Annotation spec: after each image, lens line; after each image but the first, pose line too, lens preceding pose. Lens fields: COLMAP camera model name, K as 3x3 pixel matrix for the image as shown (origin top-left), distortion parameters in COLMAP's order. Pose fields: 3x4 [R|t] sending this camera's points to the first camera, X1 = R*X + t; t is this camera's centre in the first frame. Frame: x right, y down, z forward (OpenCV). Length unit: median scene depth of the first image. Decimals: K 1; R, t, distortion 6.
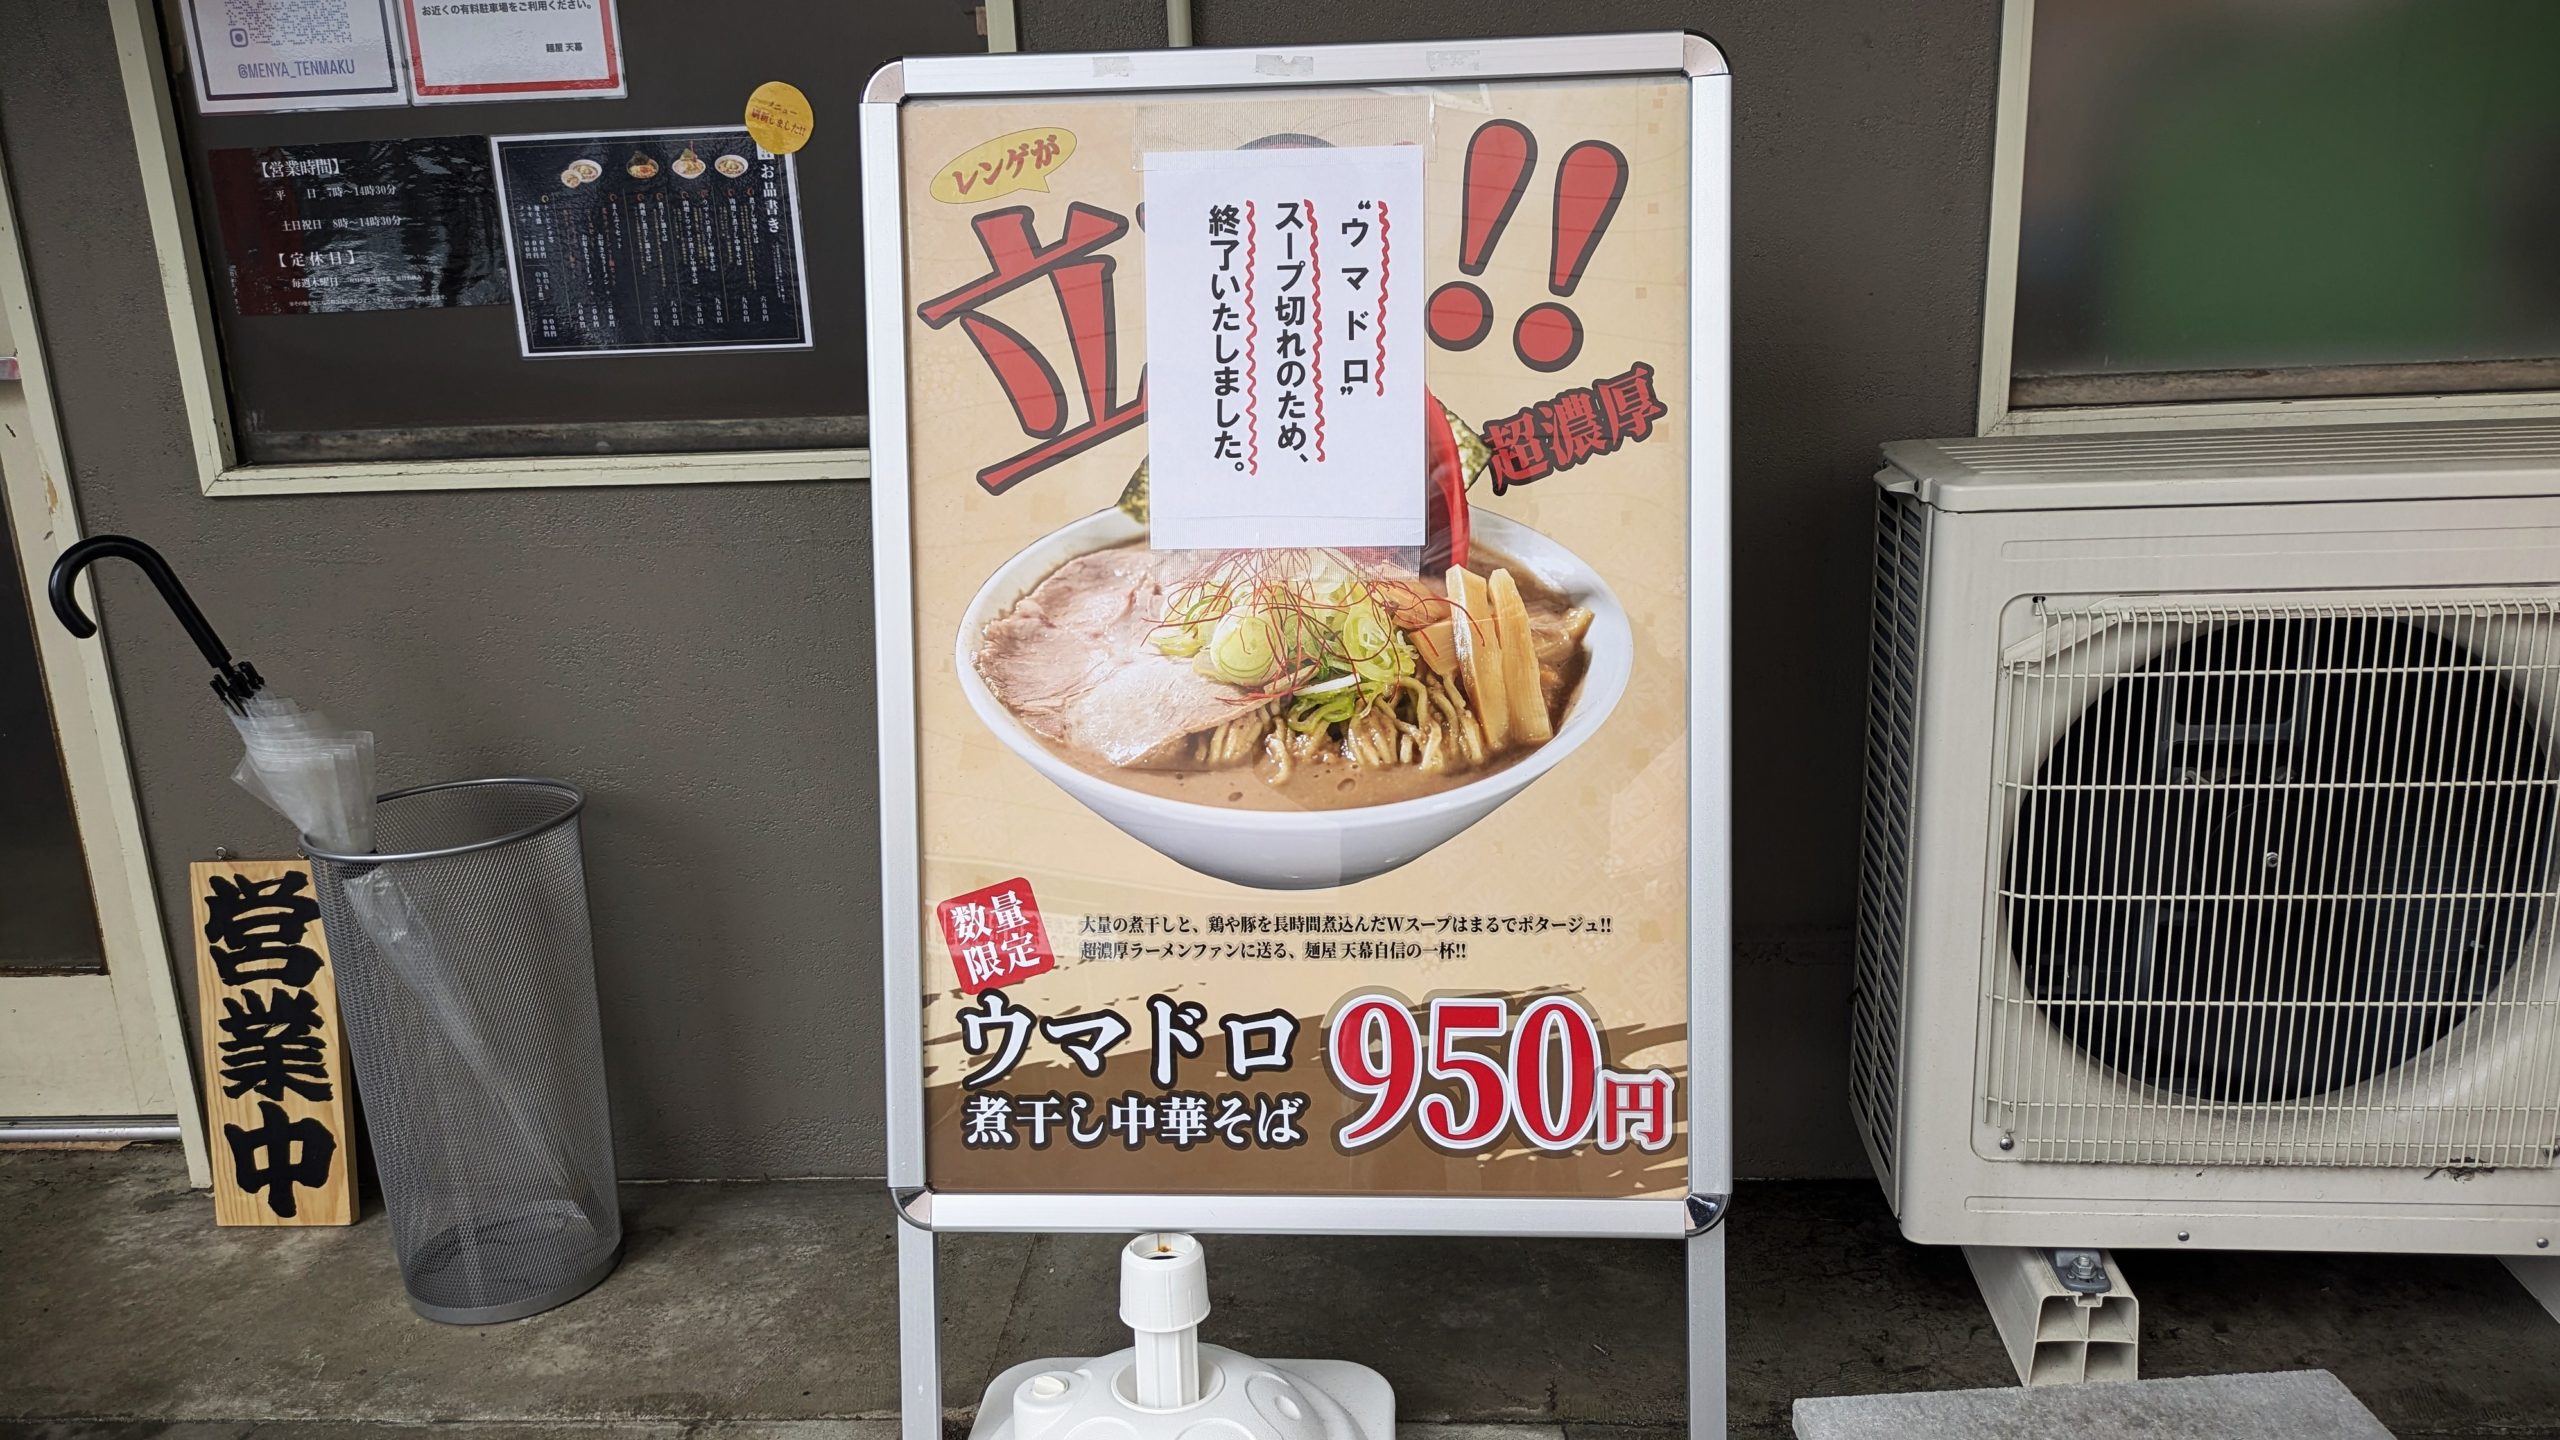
lens RADIAL K [[1853.4, 0, 1280.0], [0, 1853.4, 720.0], [0, 0, 1]] dist [0.005451, 0.005403]
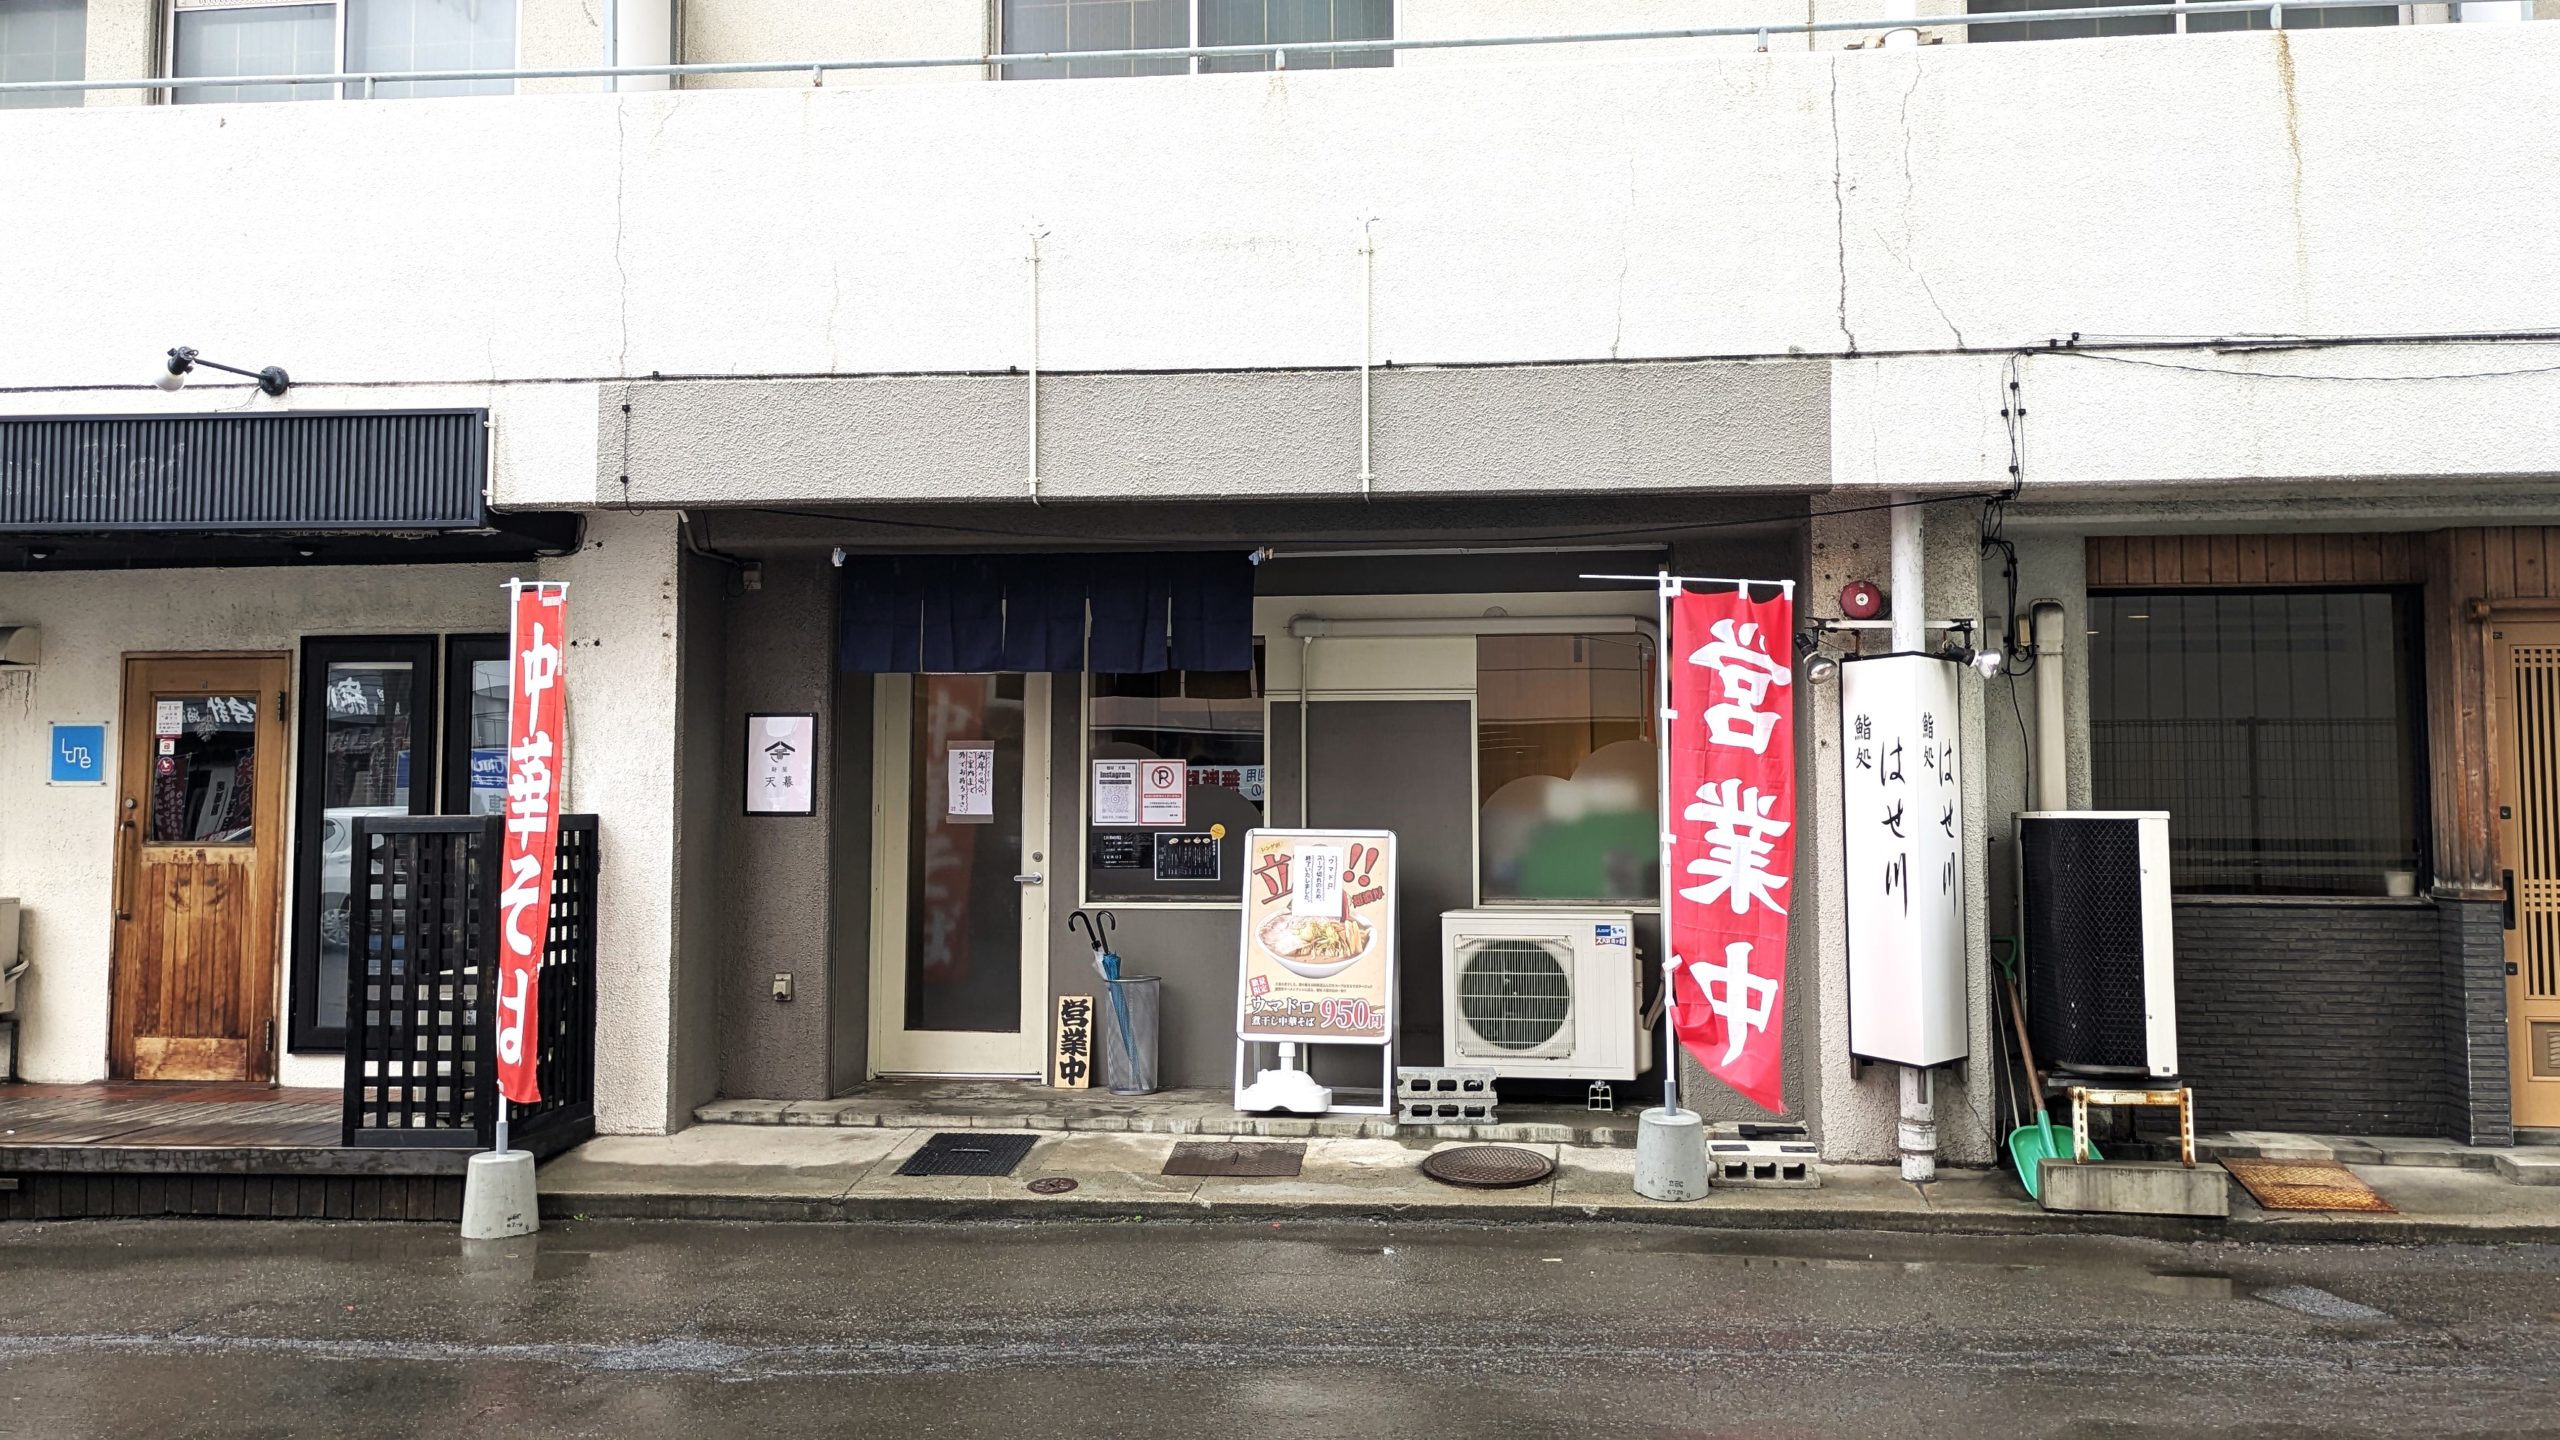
lens RADIAL K [[1853.4, 0, 1280.0], [0, 1853.4, 720.0], [0, 0, 1]] dist [0.005451, 0.005403]
pose [[0.995337, 0.031069, -0.091316, 0.299397], [-0.058101, 0.948800, -0.310487, 0.842915], [0.076994, 0.314345, 0.946181, -3.469969]]
